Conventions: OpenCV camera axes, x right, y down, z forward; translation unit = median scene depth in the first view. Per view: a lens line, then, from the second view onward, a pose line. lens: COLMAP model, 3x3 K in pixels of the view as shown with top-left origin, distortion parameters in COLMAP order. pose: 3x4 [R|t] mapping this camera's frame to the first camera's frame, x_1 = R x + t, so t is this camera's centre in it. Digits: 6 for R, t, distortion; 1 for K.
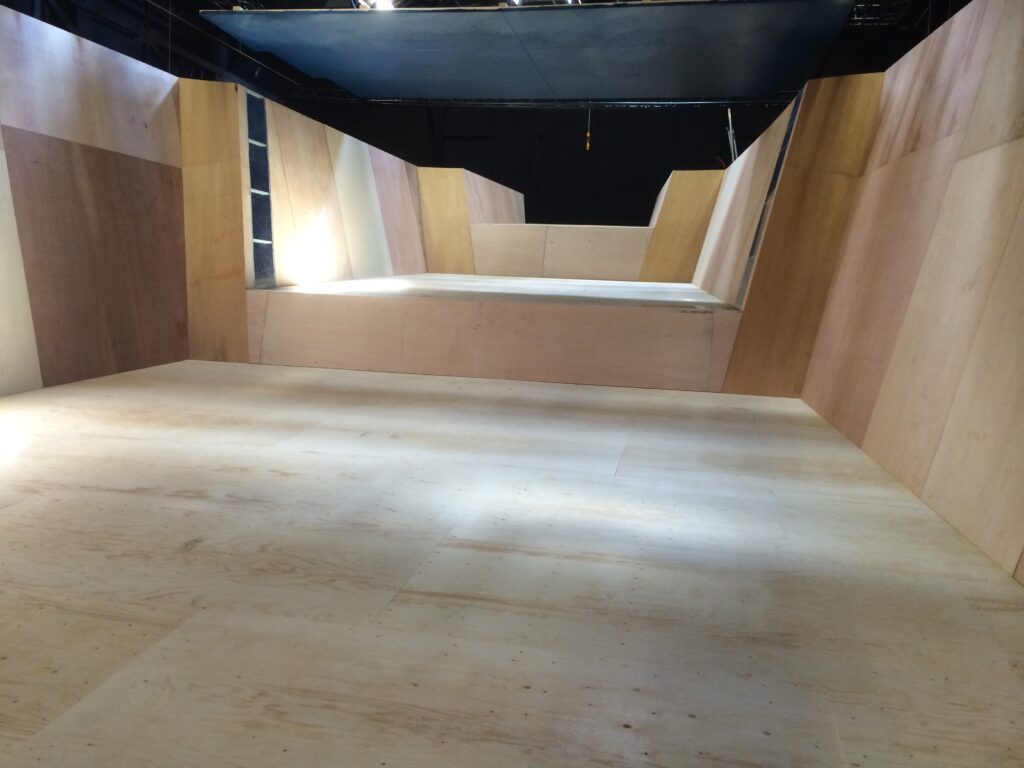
lens RADIAL K [[866.7, 0, 512.0], [0, 866.7, 384.0], [0, 0, 1]] dist [0.069287, -0.092294]
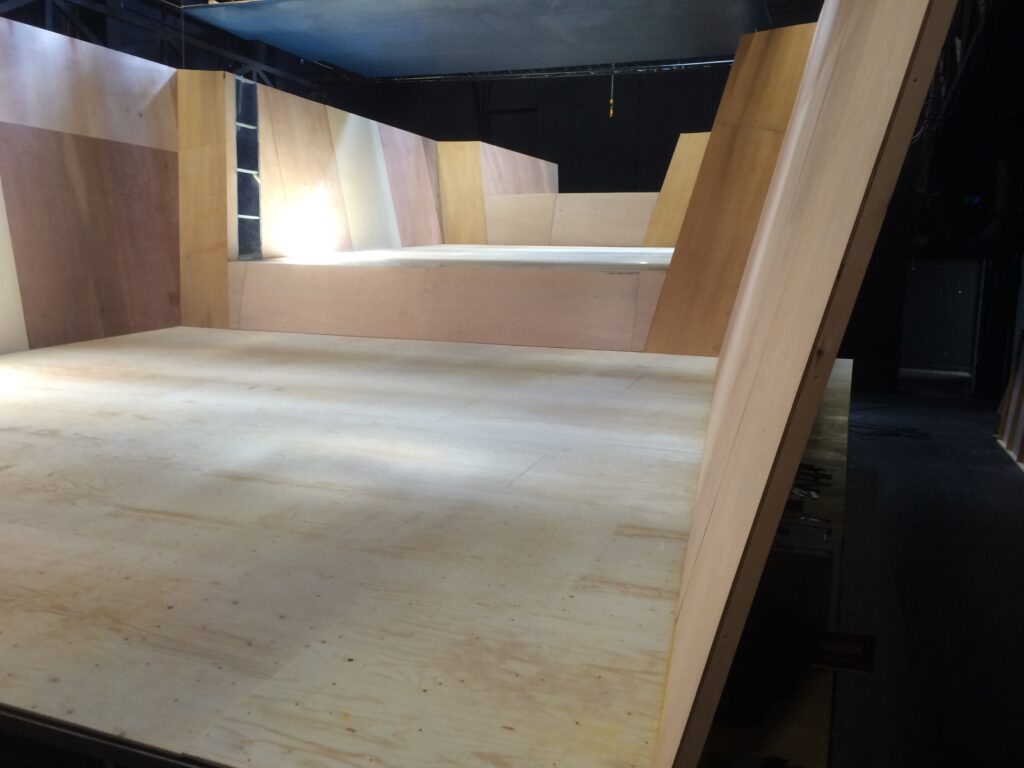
lens RADIAL K [[866.7, 0, 512.0], [0, 866.7, 384.0], [0, 0, 1]] dist [0.069287, -0.092294]
pose [[0.986659, 0.000548, -0.162800, 0.217071], [0.003960, 0.999618, 0.027360, 0.016094], [0.162753, -0.027640, 0.986280, -0.024224]]
